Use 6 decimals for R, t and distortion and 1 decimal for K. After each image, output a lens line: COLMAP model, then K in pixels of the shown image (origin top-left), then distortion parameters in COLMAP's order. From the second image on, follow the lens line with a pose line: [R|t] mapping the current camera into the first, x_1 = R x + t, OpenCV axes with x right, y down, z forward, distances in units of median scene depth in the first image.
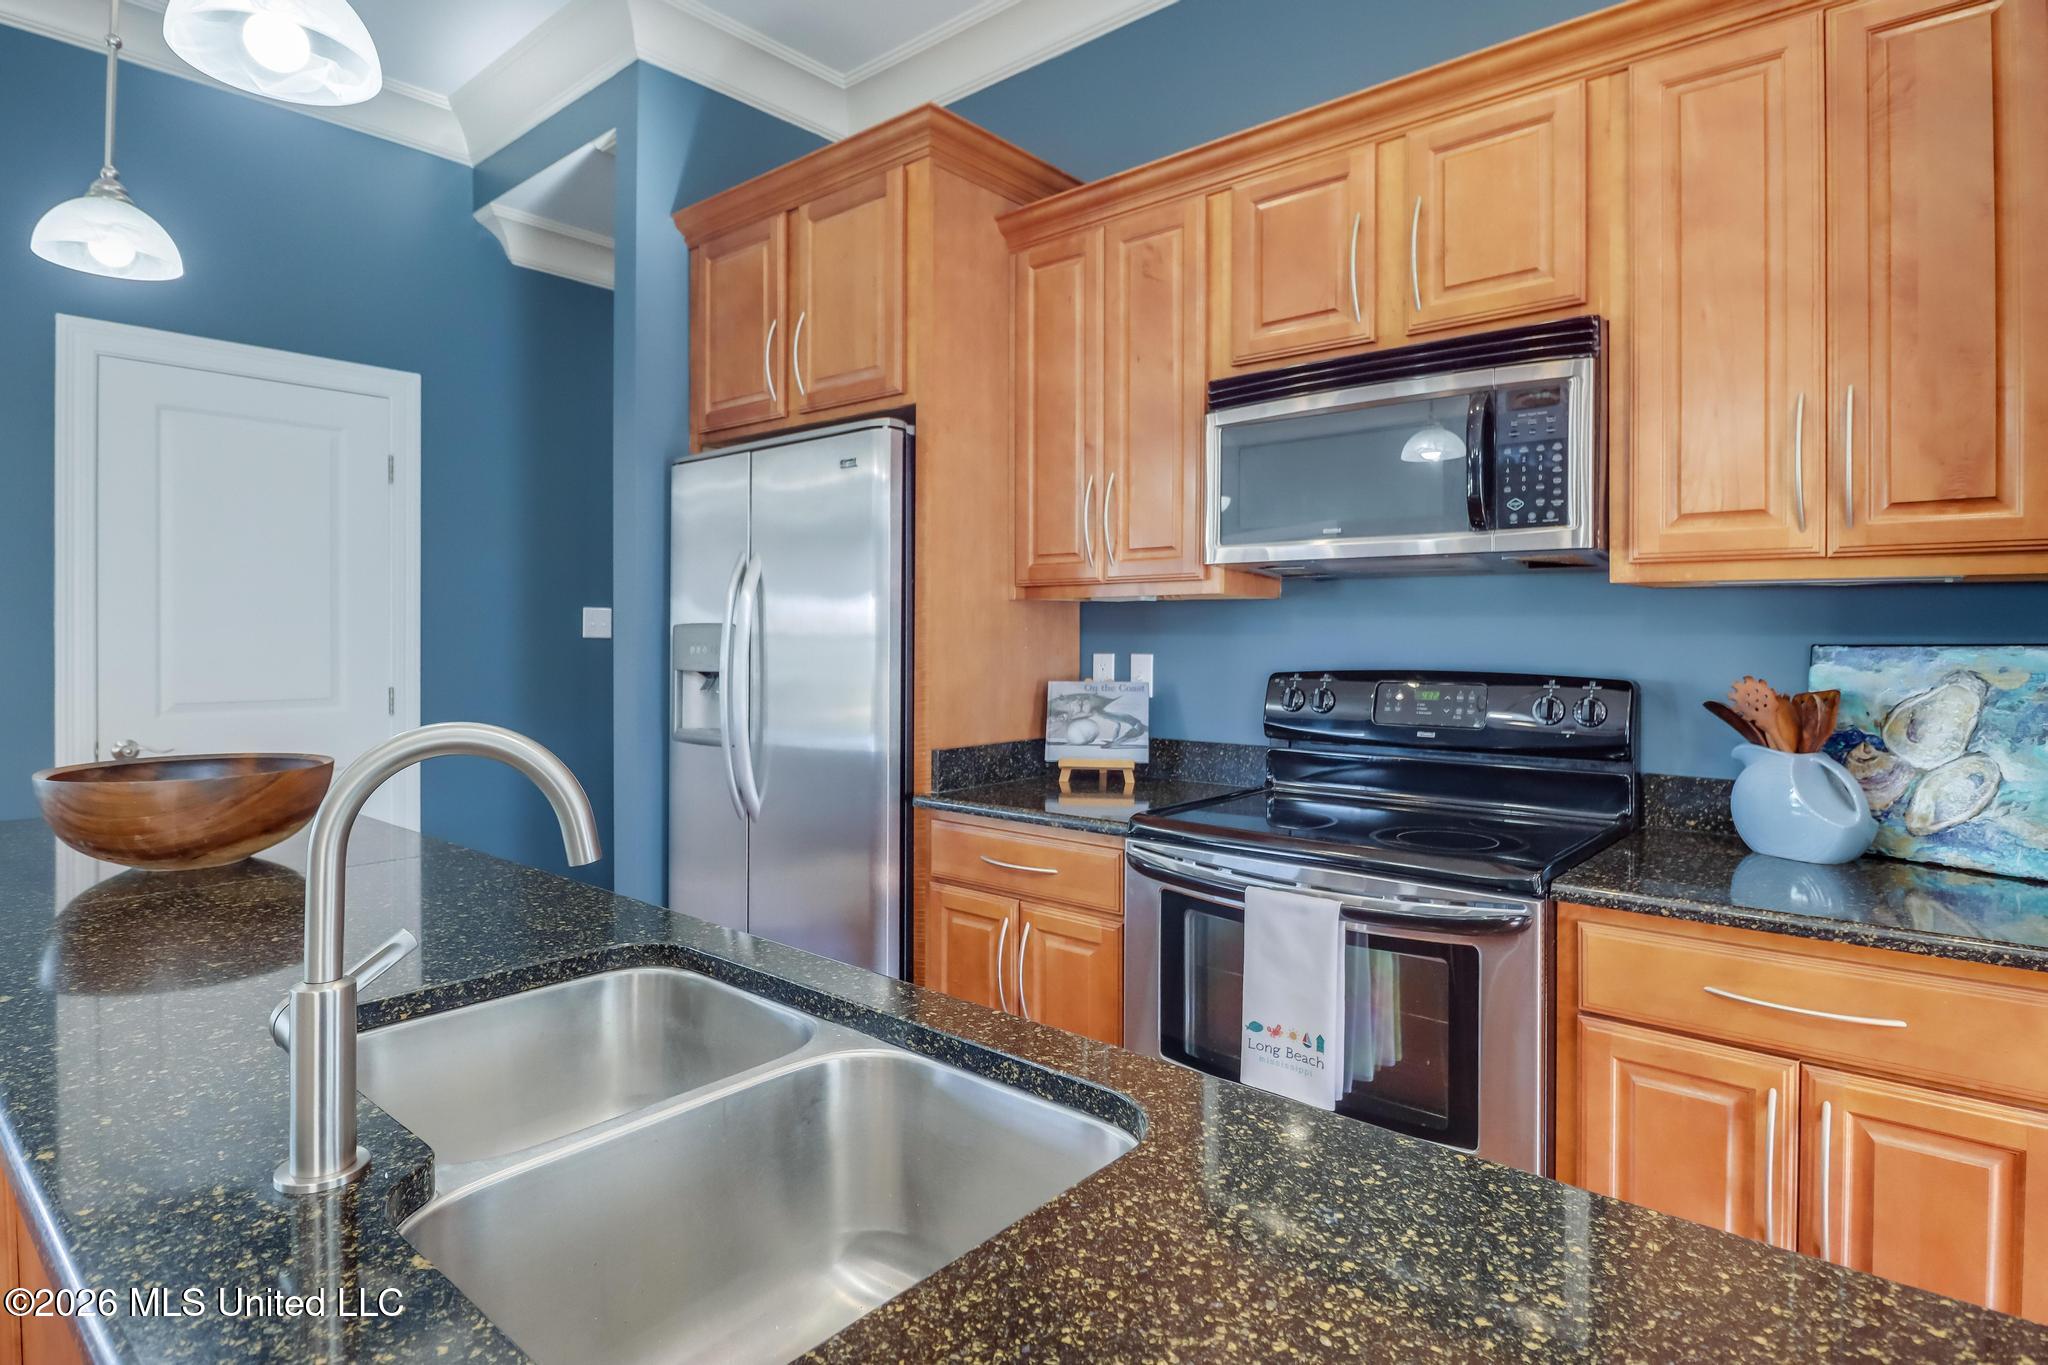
lens RADIAL K [[1079.8, 0, 1020.4], [0, 1079.8, 639.1], [0, 0, 1]] dist [-0.004720, -0.001753]
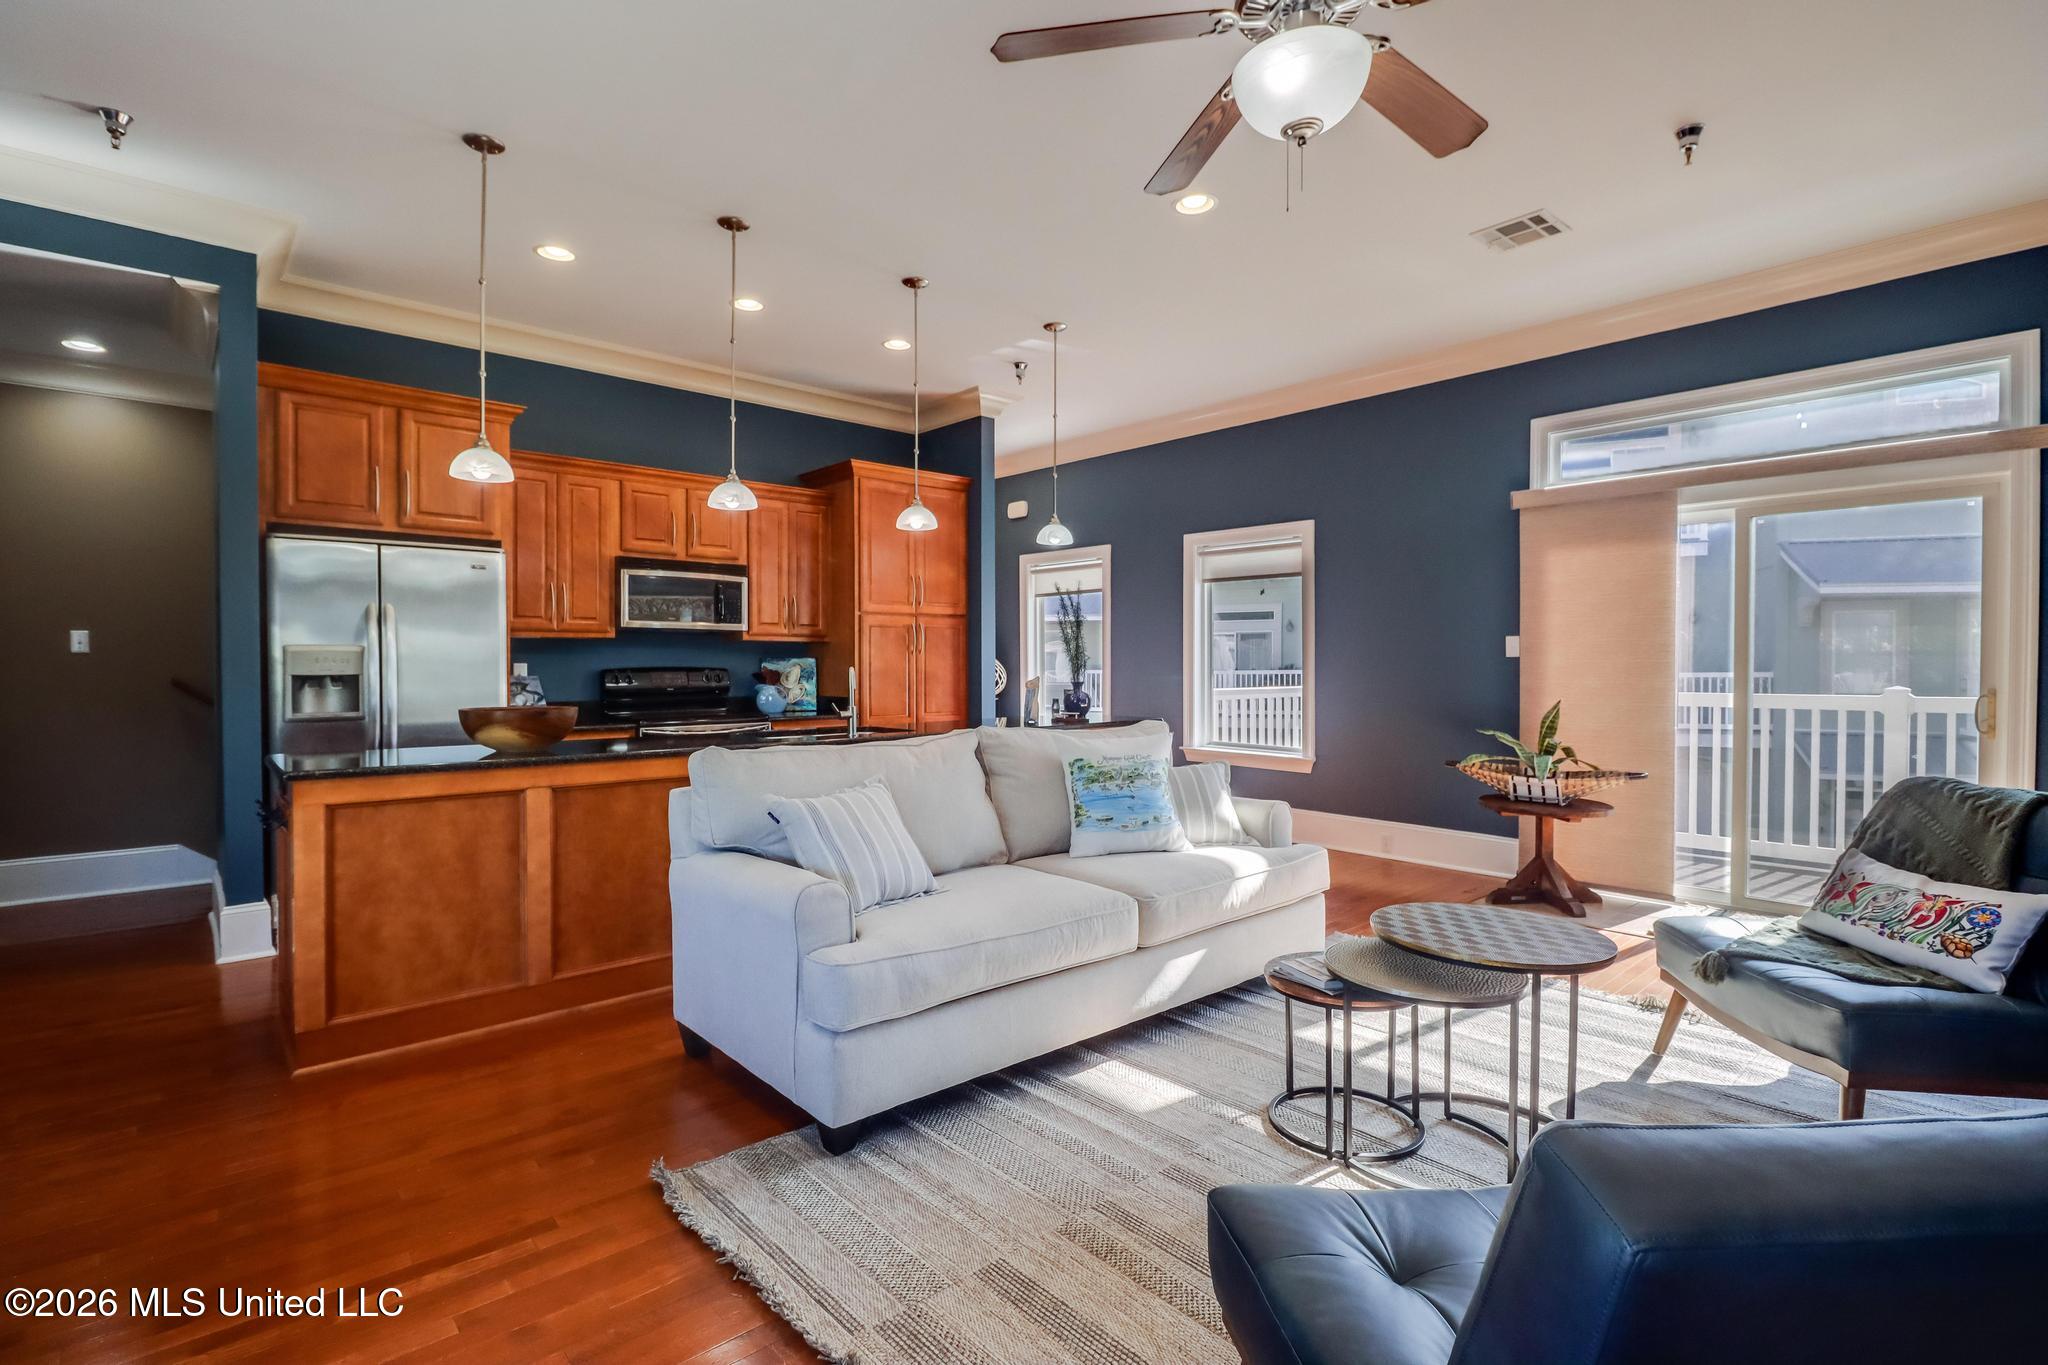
lens RADIAL K [[961.5, 0, 1015.1], [0, 961.5, 678.0], [0, 0, 1]] dist [0.040757, -0.000116]
pose [[0.131772, -0.022128, 0.991033, -1.801340], [0.002459, 0.999755, 0.021996, 0.004590], [-0.991277, -0.000462, 0.131794, -0.215283]]
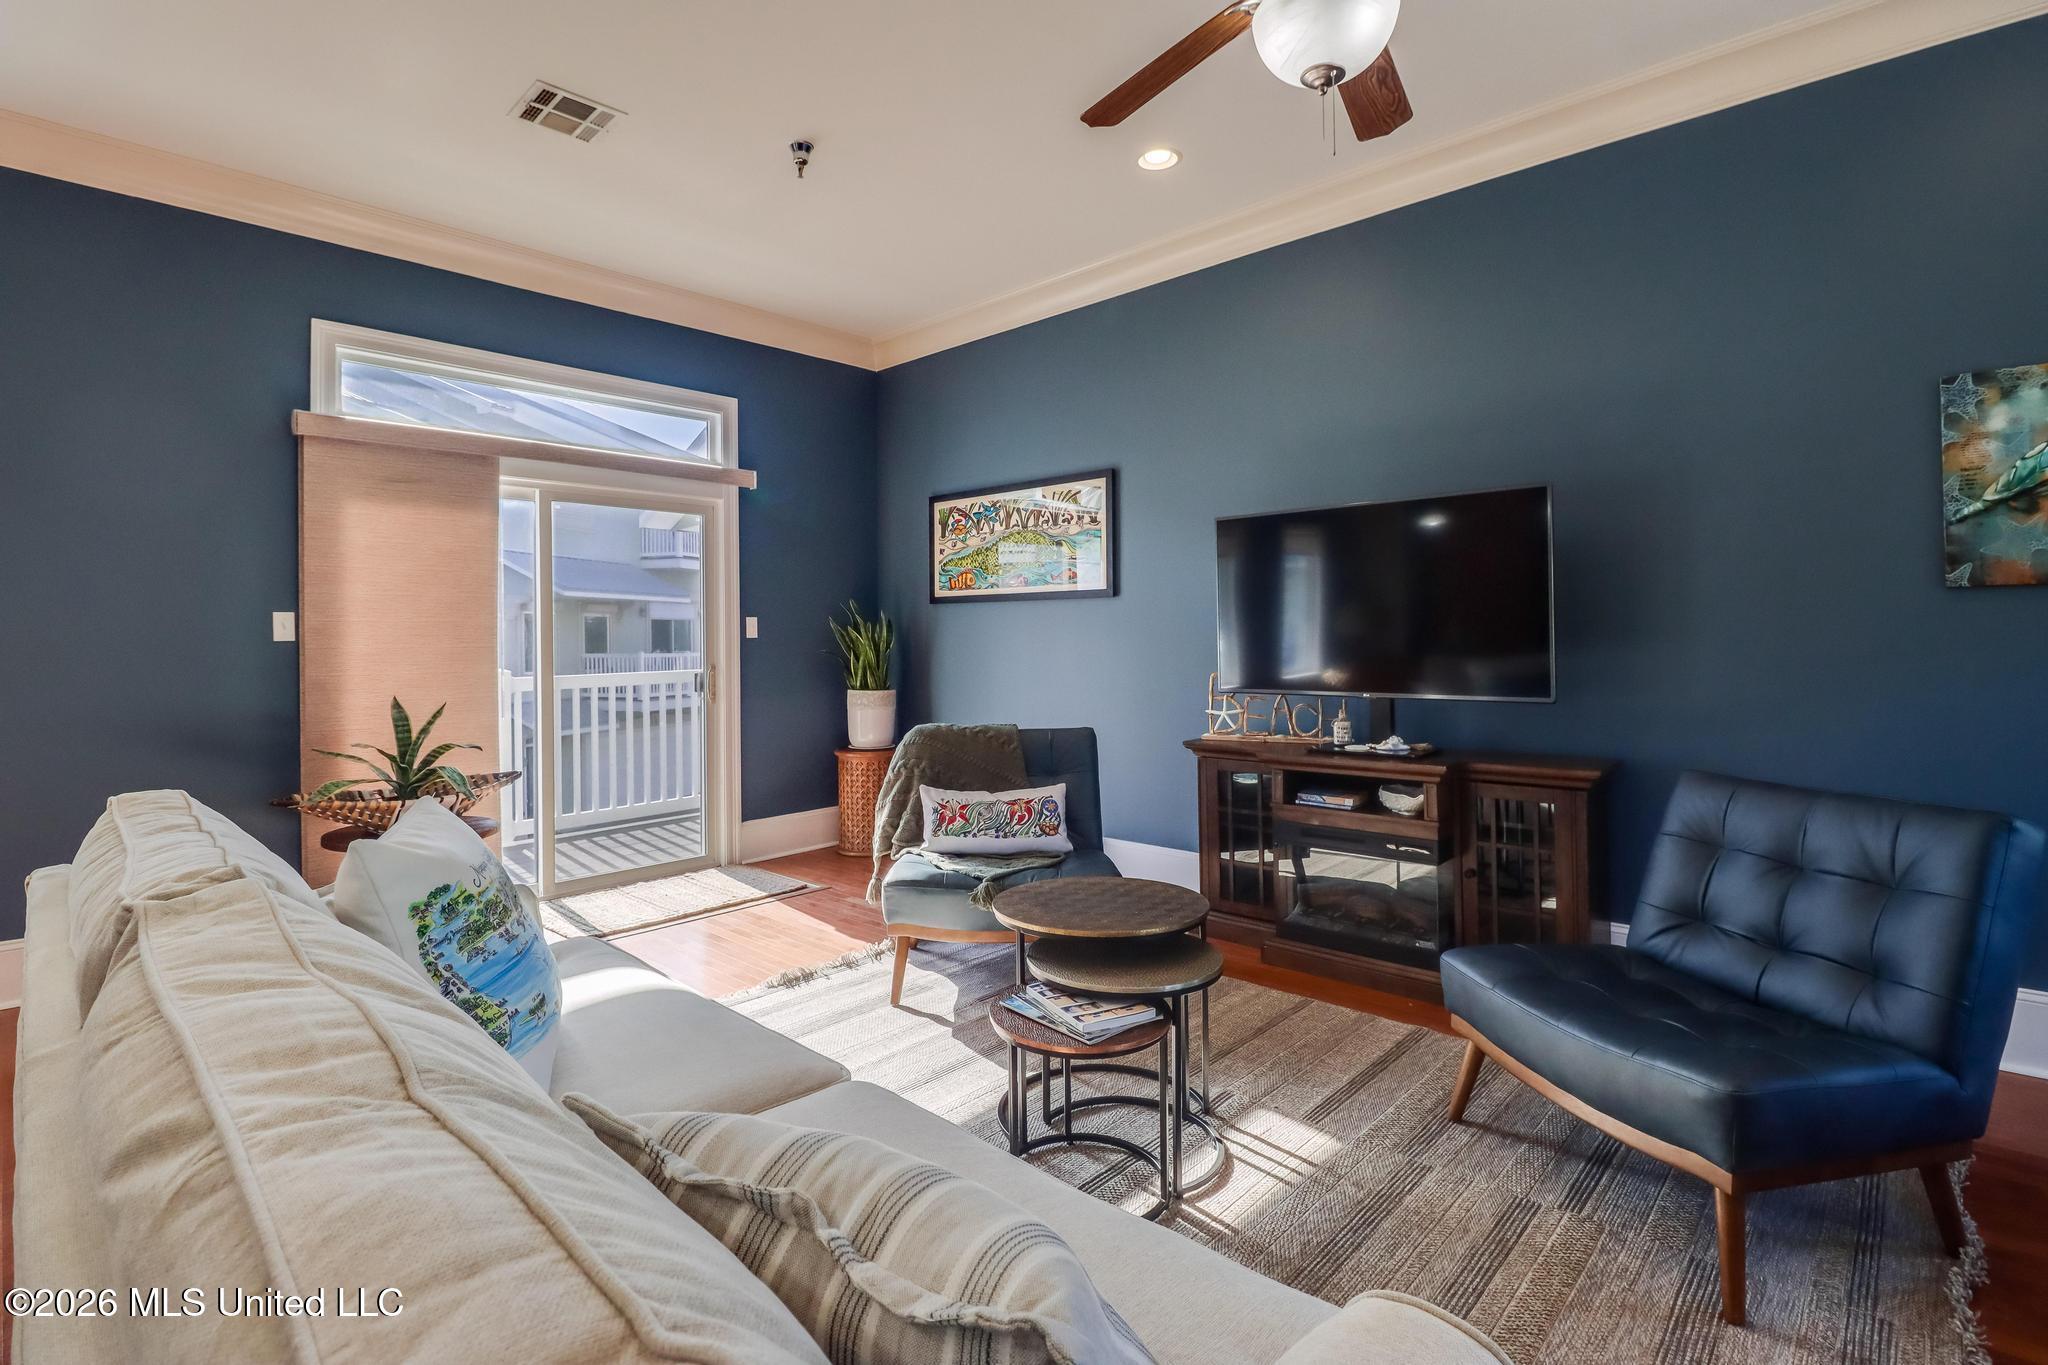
lens RADIAL K [[977.1, 0, 1017.8], [0, 977.1, 647.5], [0, 0, 1]] dist [-0.000417, -0.011750]
pose [[-0.998831, 0.006433, 0.047912, -0.754772], [0.006855, 0.999939, 0.008654, 0.011672], [-0.047854, 0.008973, -0.998814, 0.429743]]
